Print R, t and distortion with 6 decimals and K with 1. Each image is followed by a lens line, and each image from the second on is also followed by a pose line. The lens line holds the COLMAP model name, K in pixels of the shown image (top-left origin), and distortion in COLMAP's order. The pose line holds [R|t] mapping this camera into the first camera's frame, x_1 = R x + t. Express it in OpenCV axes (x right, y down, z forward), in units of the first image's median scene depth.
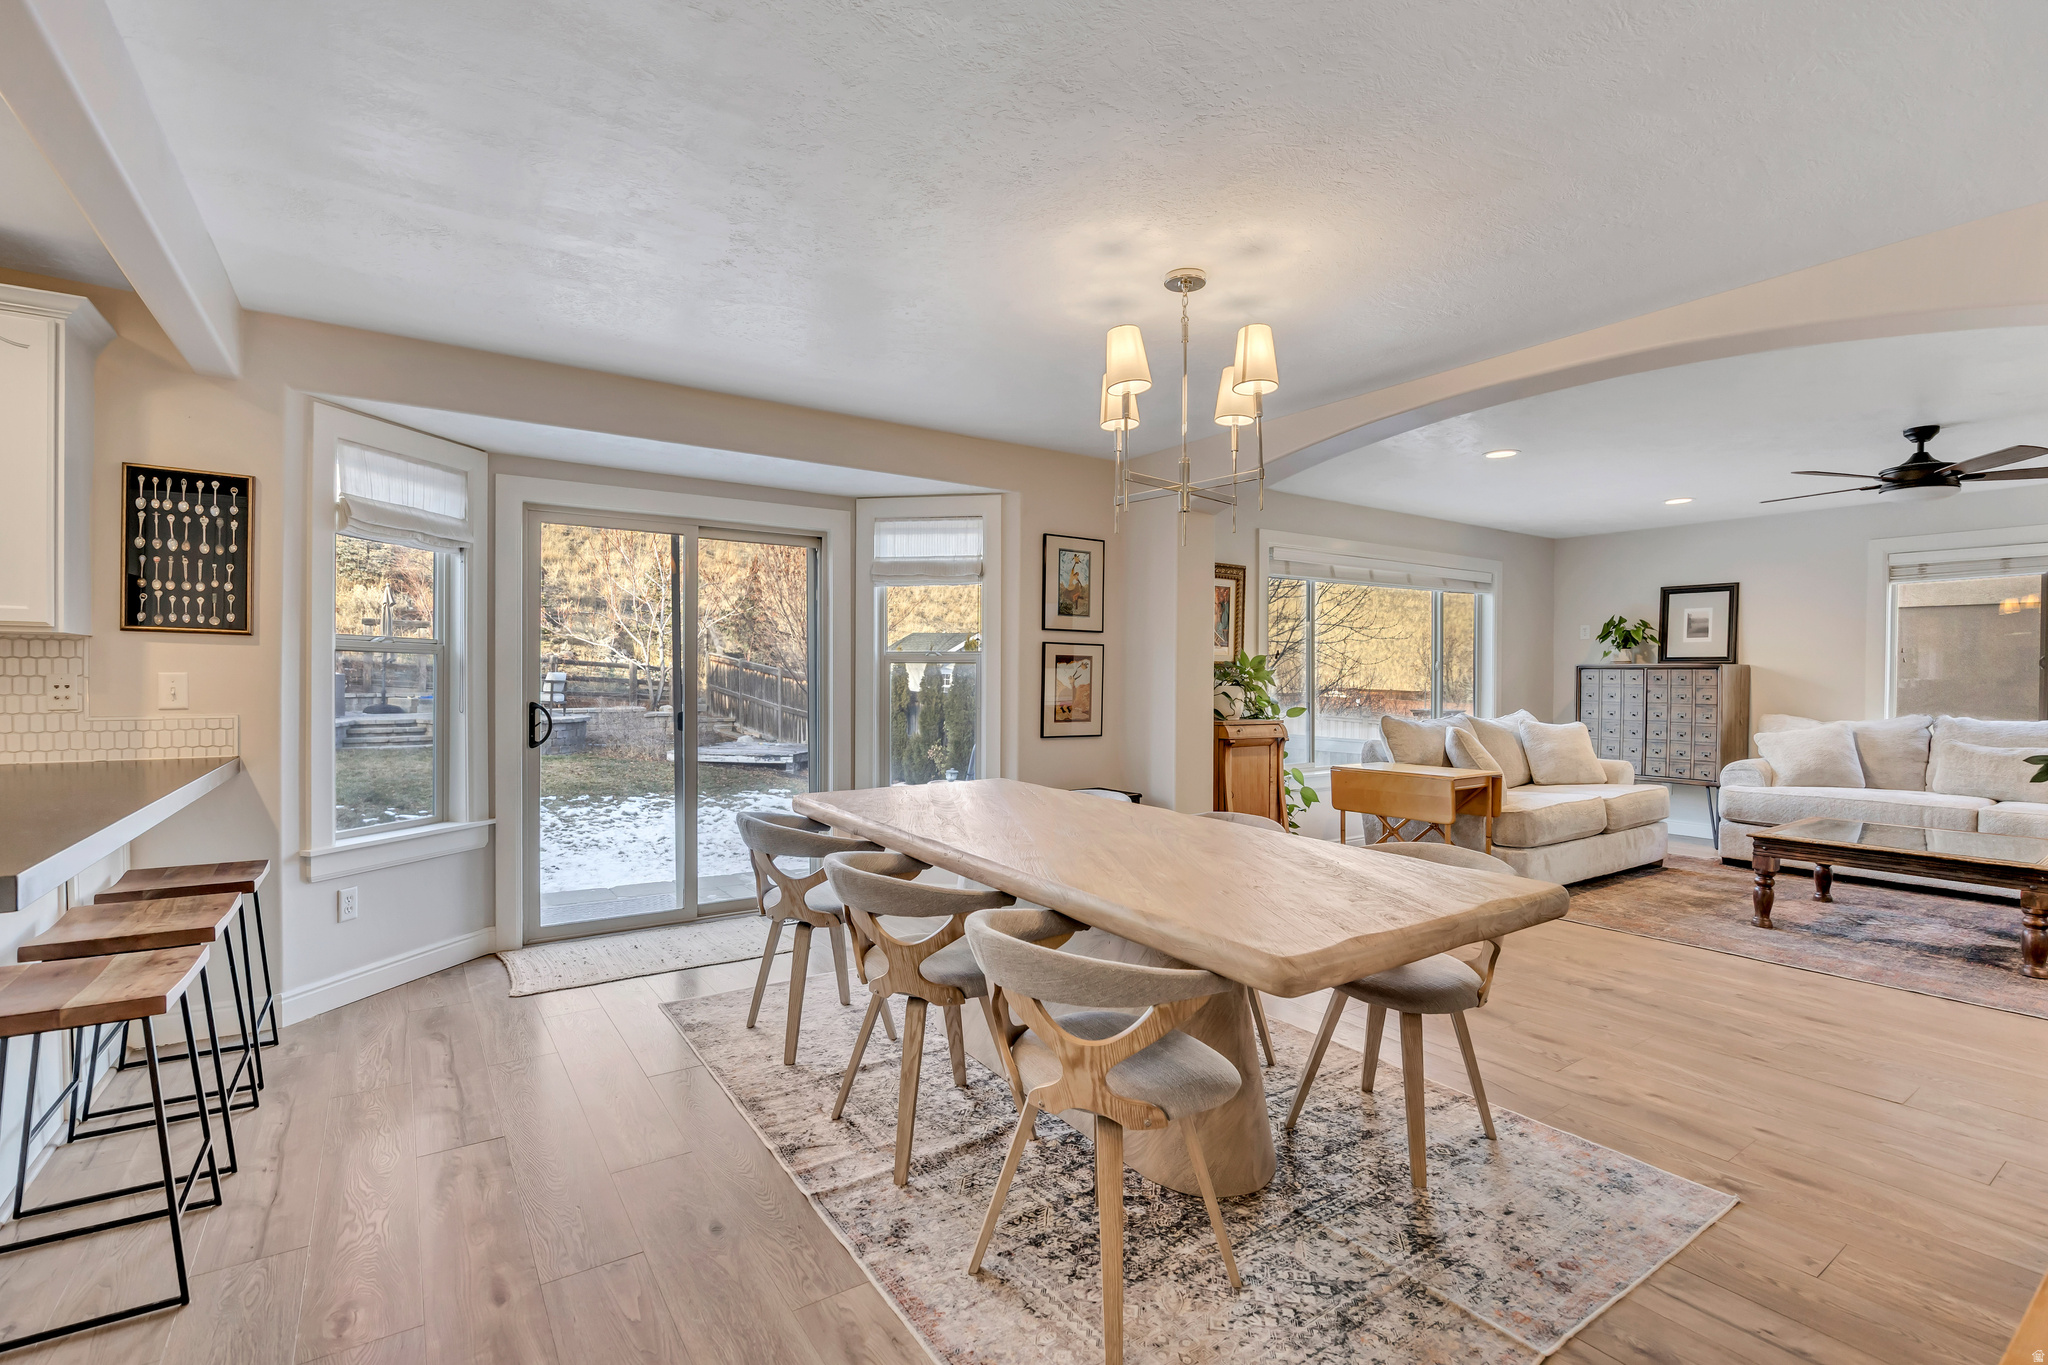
lens RADIAL K [[906.4, 0, 1028.6], [0, 906.4, 685.3], [0, 0, 1]] dist [-0.015060, 0.000153]
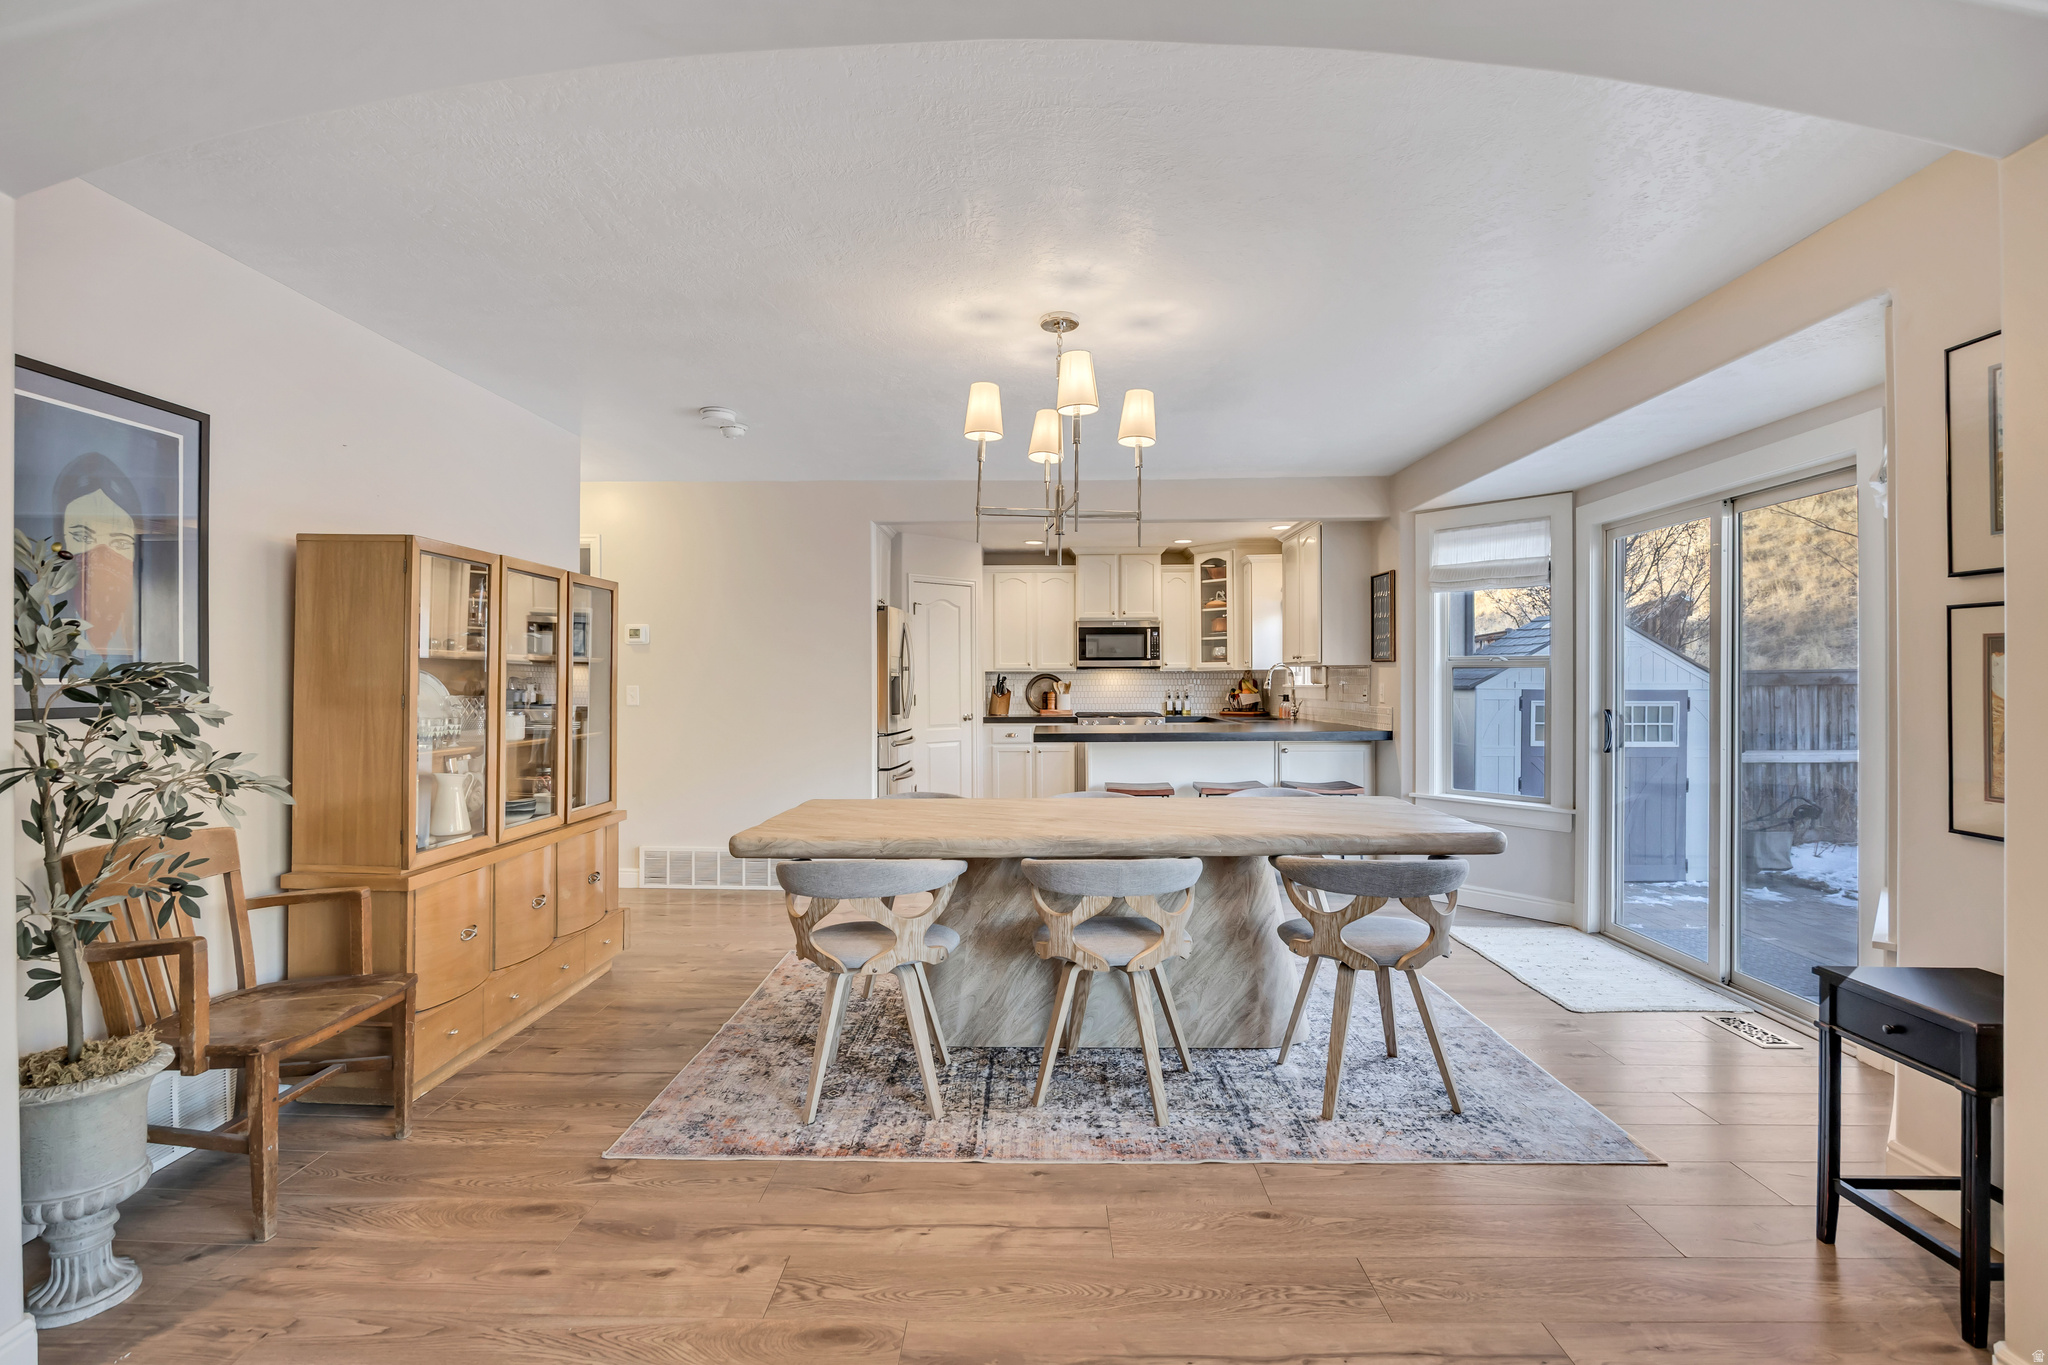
lens RADIAL K [[906.4, 0, 1031.1], [0, 906.4, 682.9], [0, 0, 1]] dist [-0.015060, 0.000153]
pose [[-0.571050, -0.000931, -0.820915, 0.609026], [-0.007266, 0.999966, 0.003920, -0.010455], [0.820883, 0.008203, -0.571037, 0.895411]]
